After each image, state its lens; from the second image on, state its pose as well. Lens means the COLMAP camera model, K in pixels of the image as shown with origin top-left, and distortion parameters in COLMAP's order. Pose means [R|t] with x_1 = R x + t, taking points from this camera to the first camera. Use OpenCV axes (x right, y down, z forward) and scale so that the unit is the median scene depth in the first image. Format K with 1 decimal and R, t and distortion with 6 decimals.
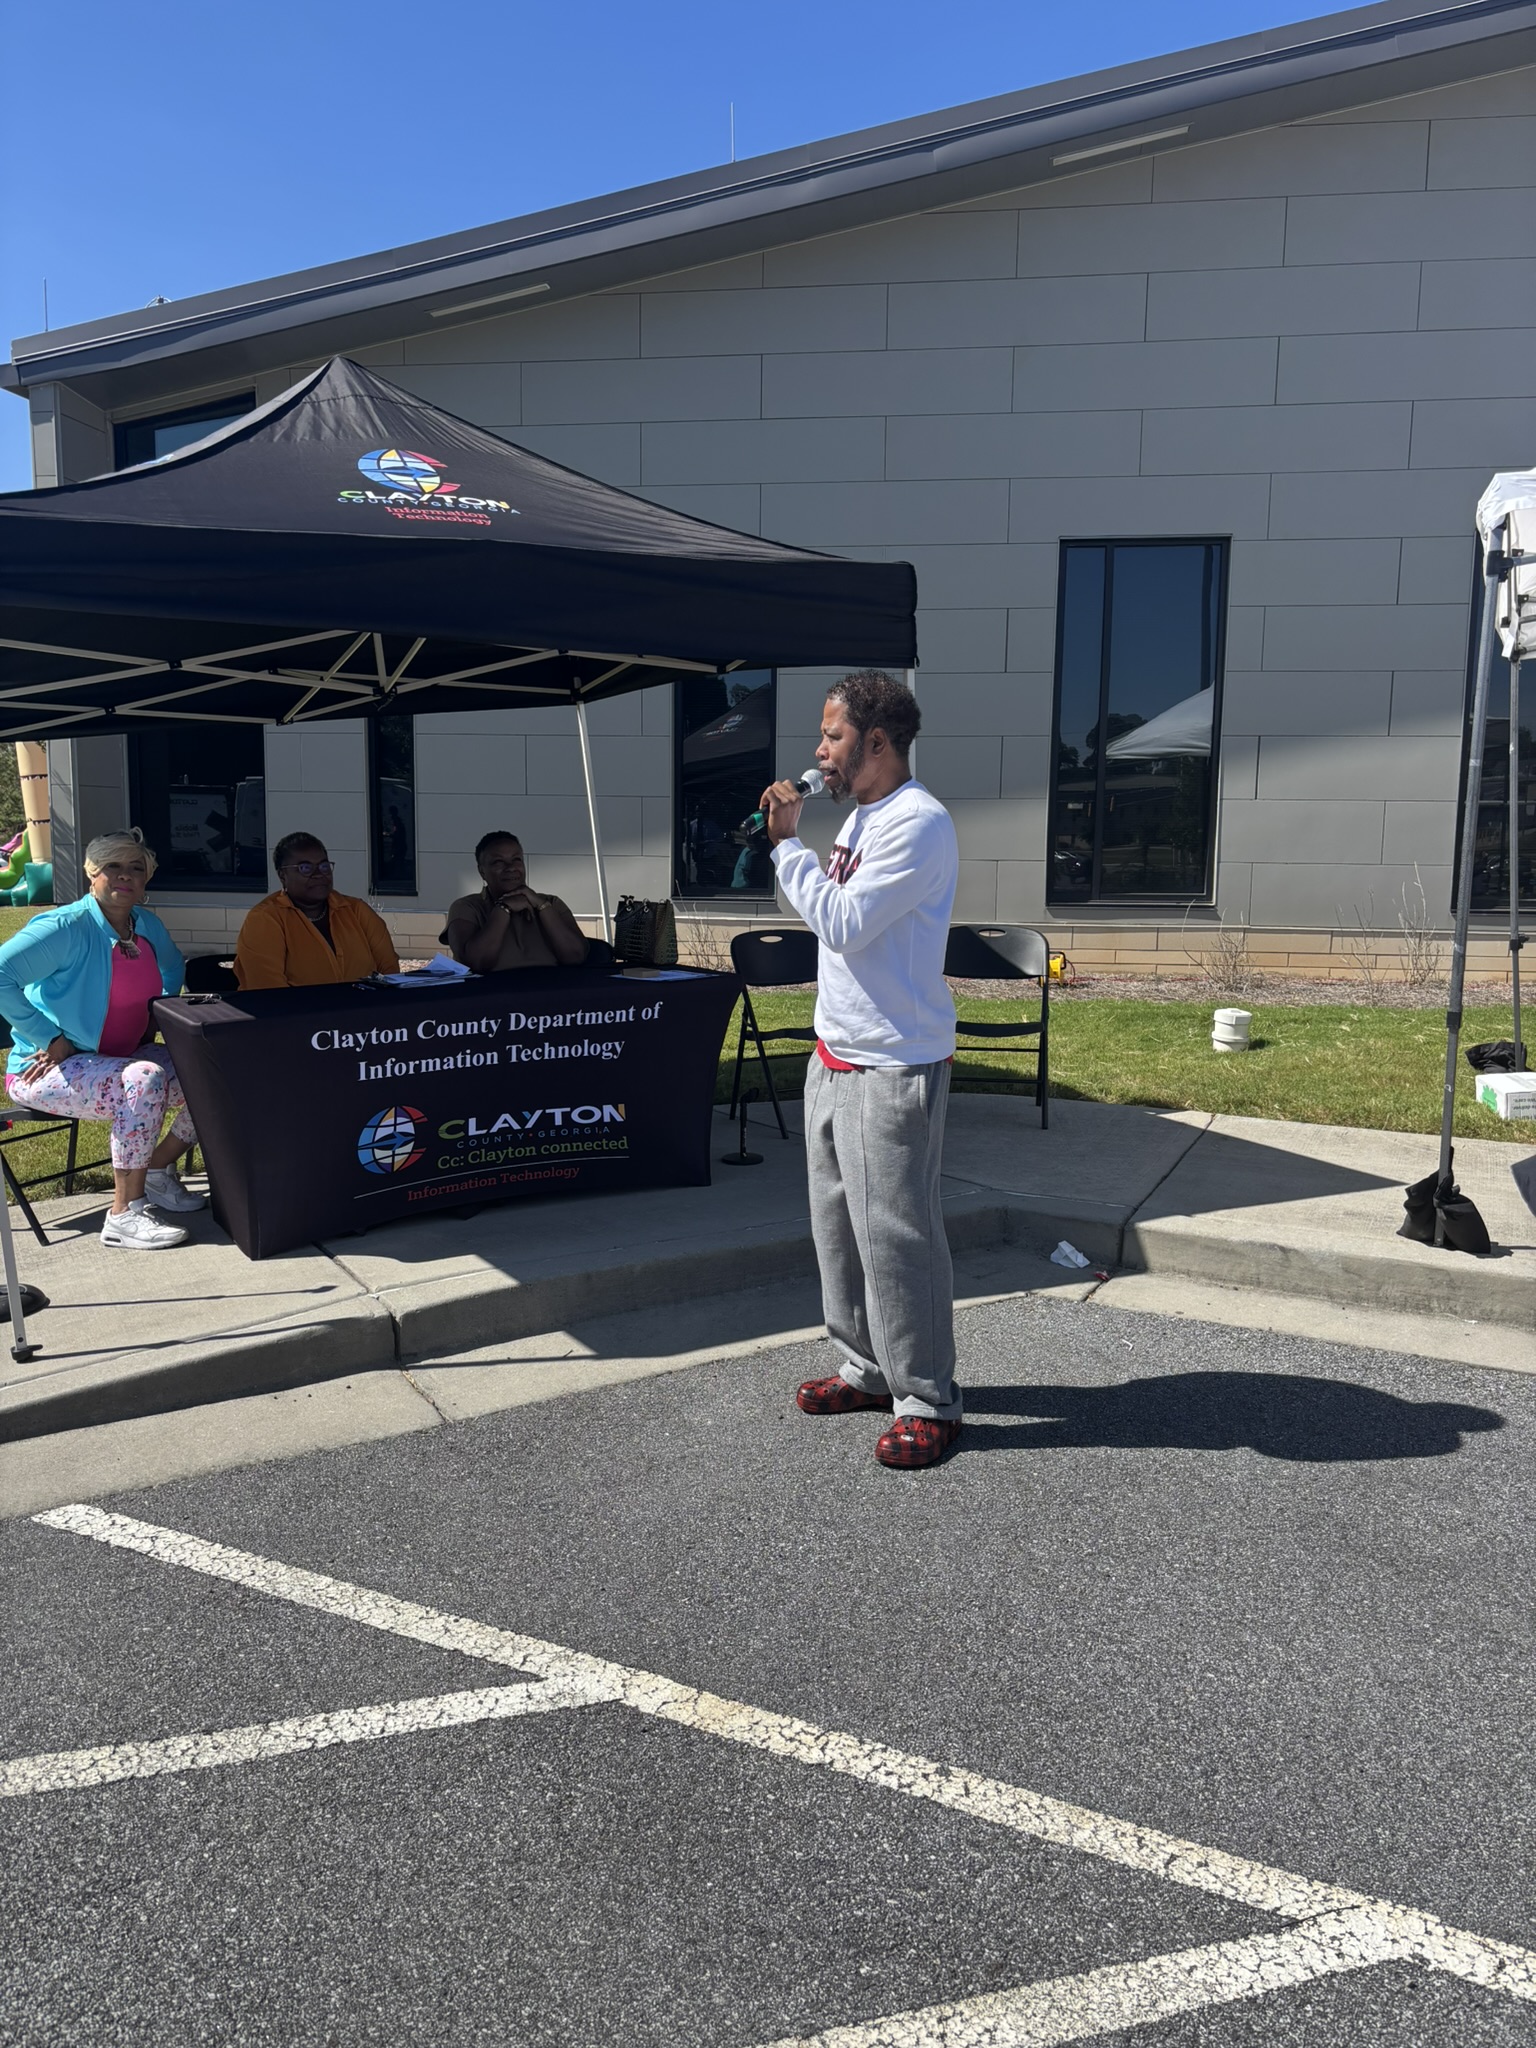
lens RADIAL K [[1573.1, 0, 809.4], [0, 1573.1, 941.5], [0, 0, 1]] dist [0.040591, -0.054049]
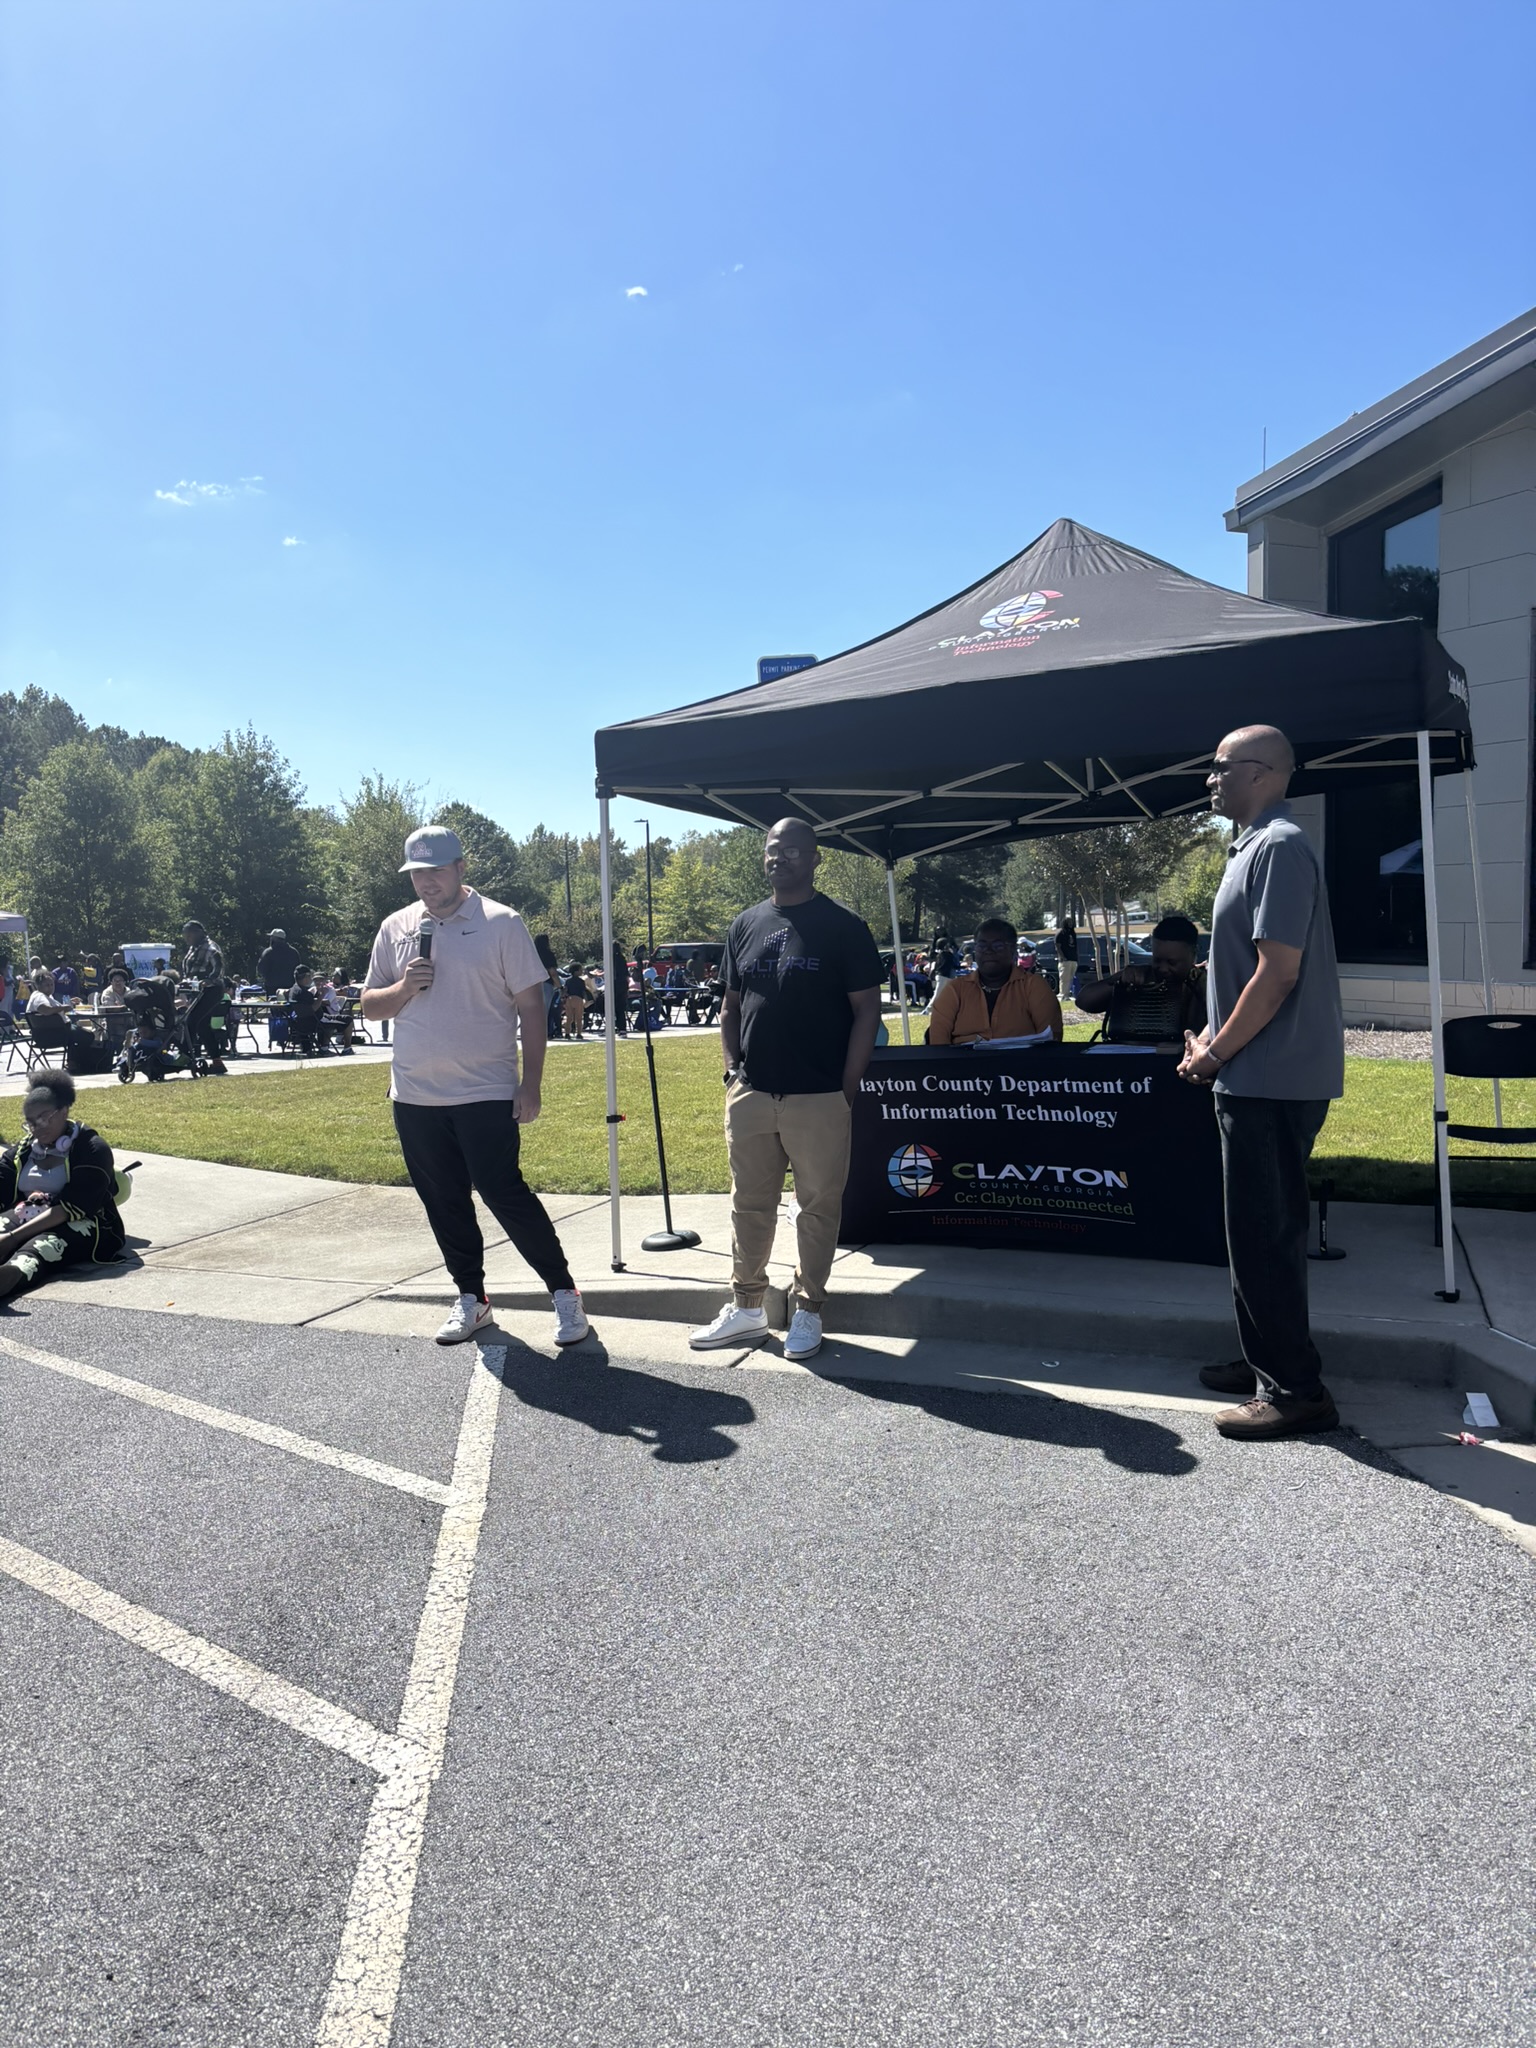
lens RADIAL K [[1652.3, 0, 768.0], [0, 1652.3, 1024.0], [0, 0, 1]] dist [-0.002638, -0.007262]
pose [[0.530573, 0.042859, -0.846555, 0.723359], [-0.034661, 0.998983, 0.028853, -0.020252], [0.846930, 0.014033, 0.531519, 0.220384]]
